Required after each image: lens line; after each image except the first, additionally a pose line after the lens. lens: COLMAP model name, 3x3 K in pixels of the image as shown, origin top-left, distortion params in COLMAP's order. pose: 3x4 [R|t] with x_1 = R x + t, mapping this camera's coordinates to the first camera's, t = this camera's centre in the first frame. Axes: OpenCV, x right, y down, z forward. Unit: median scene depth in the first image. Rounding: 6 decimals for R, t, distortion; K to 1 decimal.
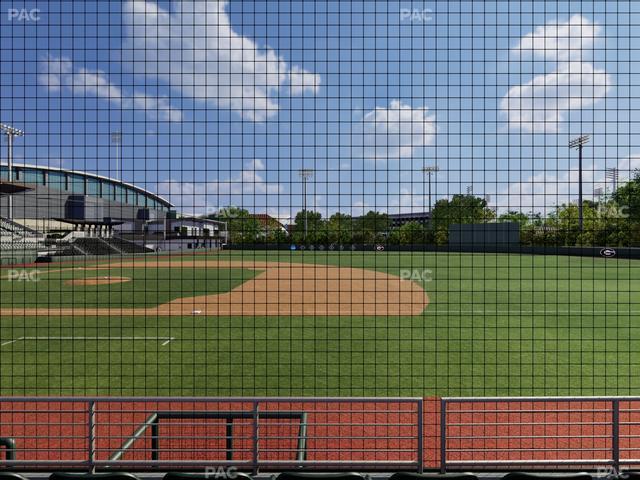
lens RADIAL K [[319.8, 0, 319.9], [0, 319.8, 240.6], [0, 0, 1]] dist [-0.000869, 0.000225]
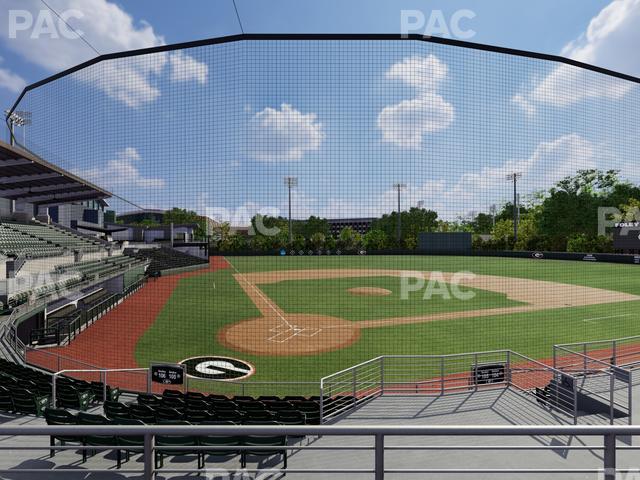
lens RADIAL K [[319.8, 0, 319.9], [0, 319.8, 240.5], [0, 0, 1]] dist [-0.000869, 0.000225]
pose [[0.942394, -0.000510, 0.334506, -0.320028], [0.000585, 1.000000, -0.000123, -0.018323], [-0.334506, 0.000311, 0.942394, -0.028765]]
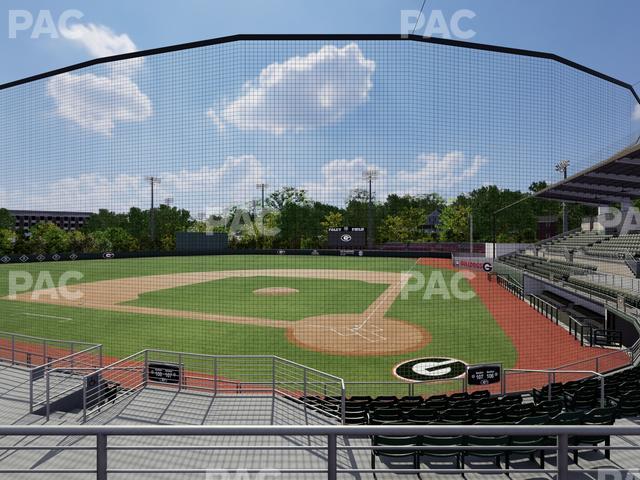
lens RADIAL K [[319.8, 0, 320.3], [0, 319.8, 240.7], [0, 0, 1]] dist [-0.000869, 0.000225]
pose [[0.338211, -0.002036, 0.941068, -0.449628], [0.001683, 0.999997, 0.001558, -0.018527], [-0.941069, 0.001057, 0.338213, 0.102991]]
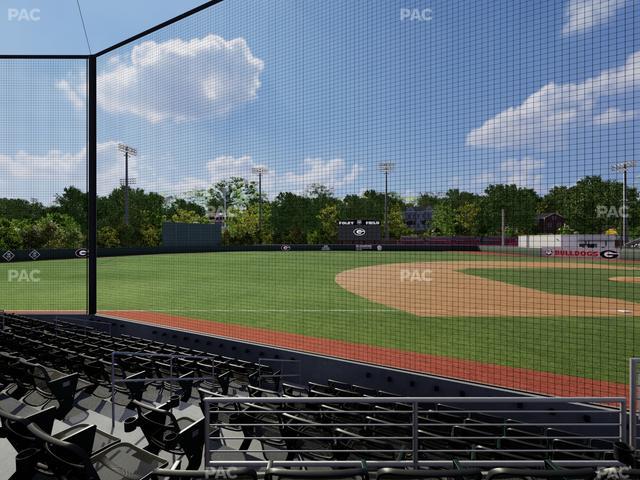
lens RADIAL K [[319.8, 0, 319.9], [0, 319.8, 240.4], [0, 0, 1]] dist [-0.000869, 0.000225]
pose [[-0.004577, -0.001254, 0.999989, -0.418567], [0.001956, 0.999997, 0.001263, -0.001081], [-0.999988, 0.001961, -0.004574, 0.504518]]
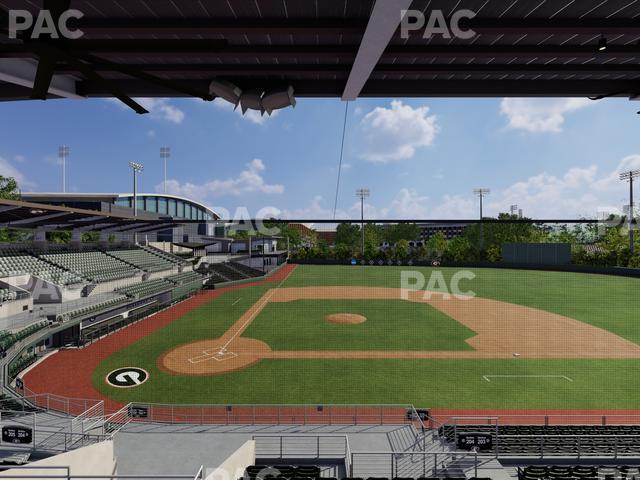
lens RADIAL K [[319.8, 0, 319.8], [0, 319.8, 240.3], [0, 0, 1]] dist [-0.000869, 0.000225]
pose [[1.000000, 0.000039, -0.000935, -0.198168], [-0.000040, 1.000000, -0.000829, -0.052130], [0.000934, 0.000829, 0.999999, -0.092768]]
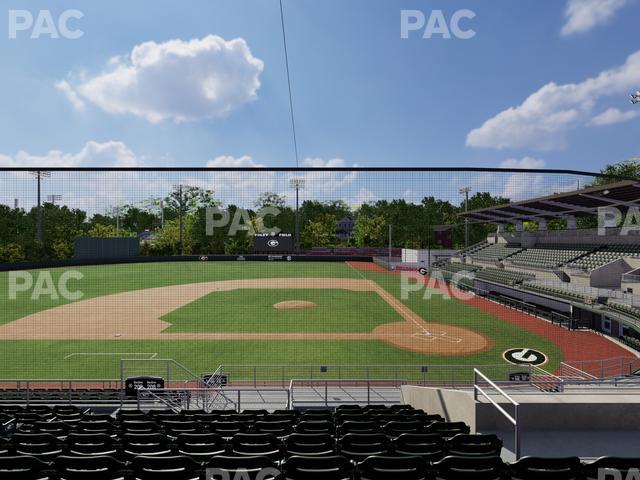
lens RADIAL K [[319.8, 0, 320.1], [0, 319.8, 240.7], [0, 0, 1]] dist [-0.000869, 0.000225]
pose [[-0.002399, -0.002349, 0.999994, -0.502789], [0.001879, 0.999995, 0.002354, -0.036211], [-0.999995, 0.001885, -0.002394, 0.223872]]
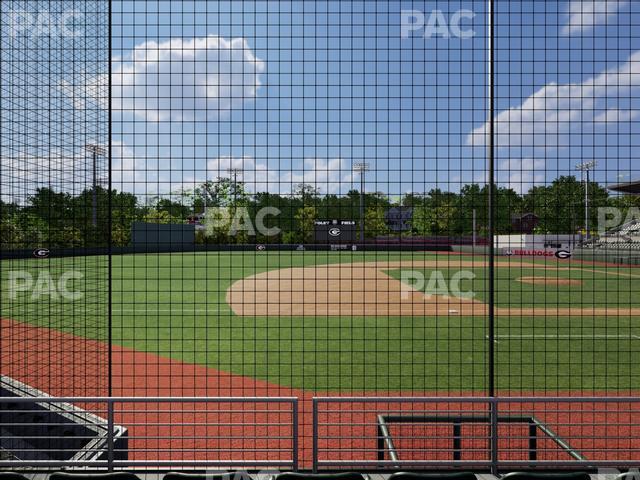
lens RADIAL K [[319.8, 0, 319.9], [0, 319.8, 239.7], [0, 0, 1]] dist [-0.000869, 0.000225]
pose [[-0.002603, 0.001158, 0.999996, -0.419013], [0.002062, 0.999997, -0.001153, -0.000809], [-0.999994, 0.002059, -0.002605, 0.426720]]
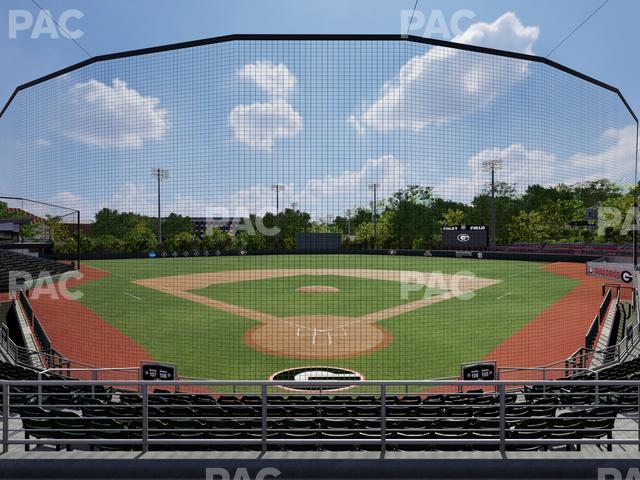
lens RADIAL K [[319.8, 0, 319.7], [0, 319.8, 240.6], [0, 0, 1]] dist [-0.000869, 0.000225]
pose [[0.700001, -0.001226, 0.714140, -0.399726], [0.001201, 0.999999, 0.000540, -0.018360], [-0.714140, 0.000479, 0.700002, 0.022135]]
